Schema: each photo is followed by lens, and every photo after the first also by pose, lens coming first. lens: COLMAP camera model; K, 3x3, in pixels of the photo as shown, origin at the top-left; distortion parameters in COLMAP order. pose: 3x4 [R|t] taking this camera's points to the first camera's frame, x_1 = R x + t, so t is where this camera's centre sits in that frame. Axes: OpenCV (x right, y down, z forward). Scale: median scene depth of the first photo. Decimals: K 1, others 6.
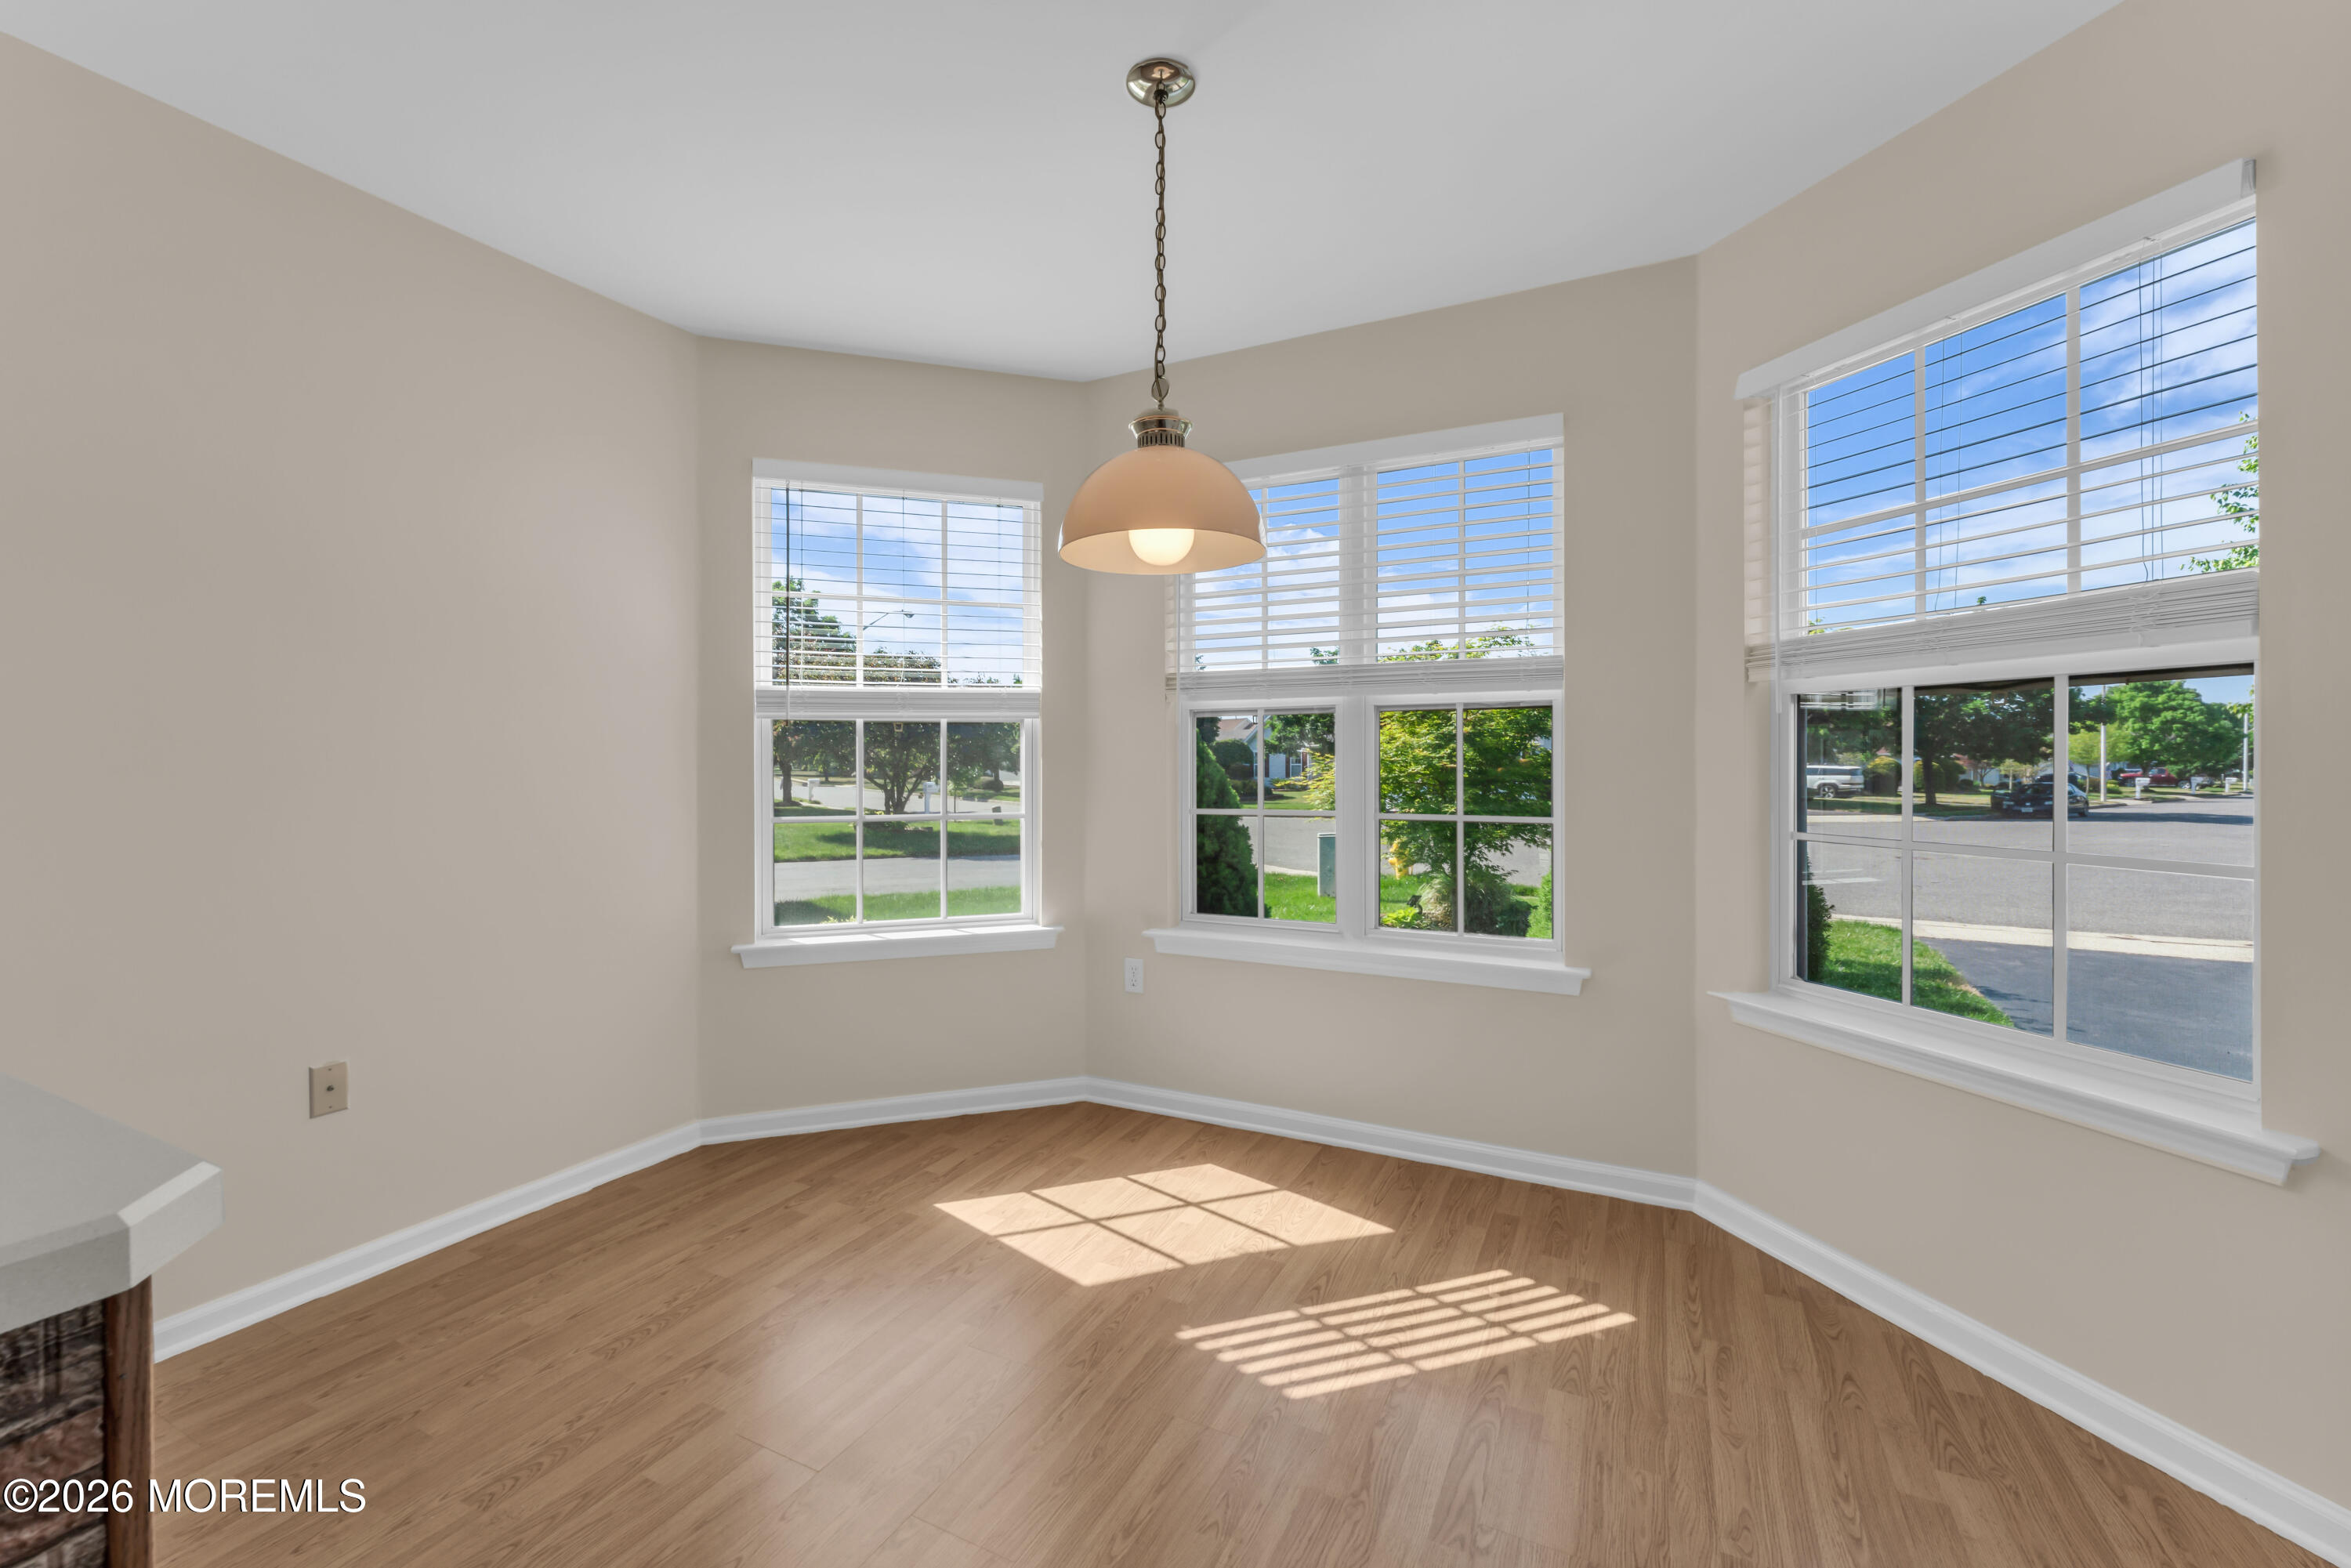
lens RADIAL K [[944.1, 0, 1167.7], [0, 944.1, 766.6], [0, 0, 1]] dist [-0.038248, -0.000016]
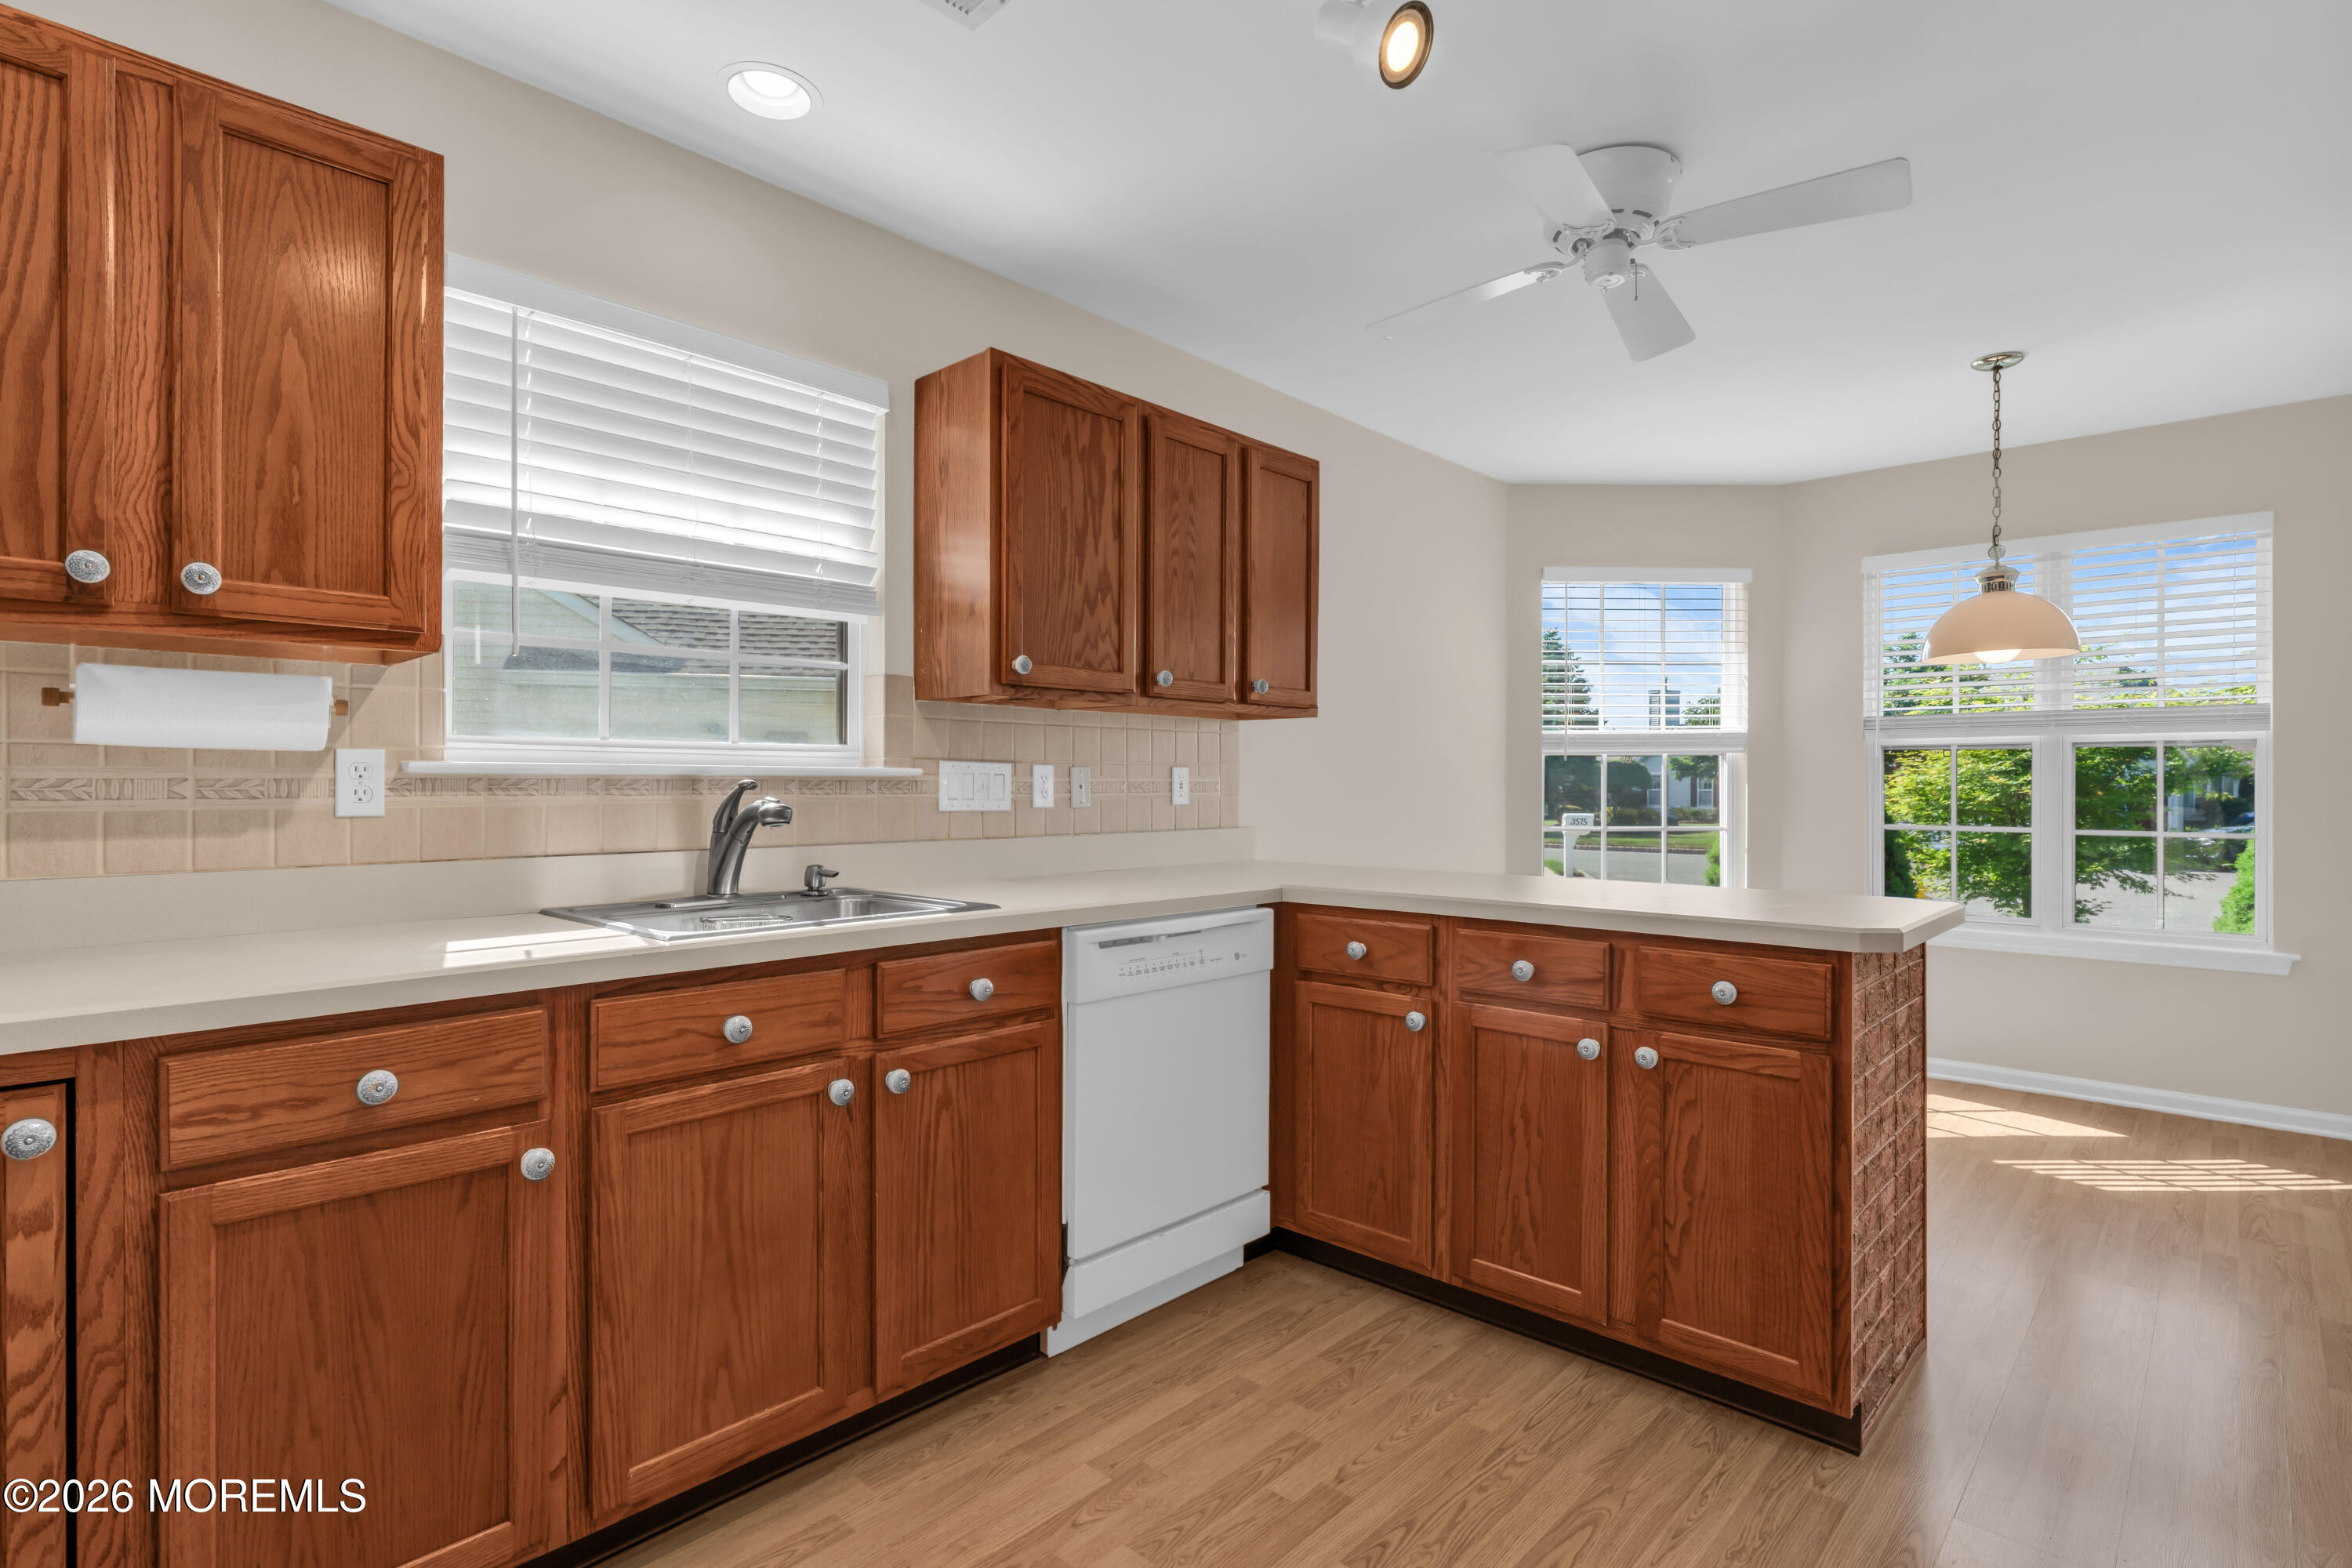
lens RADIAL K [[1153.8, 0, 1164.4], [0, 1153.8, 784.5], [0, 0, 1]] dist [-0.002246, -0.000373]
pose [[0.961402, 0.002776, -0.275135, -0.742430], [-0.005526, 0.999942, -0.009220, 0.014875], [0.275093, 0.010384, 0.961362, -1.143416]]
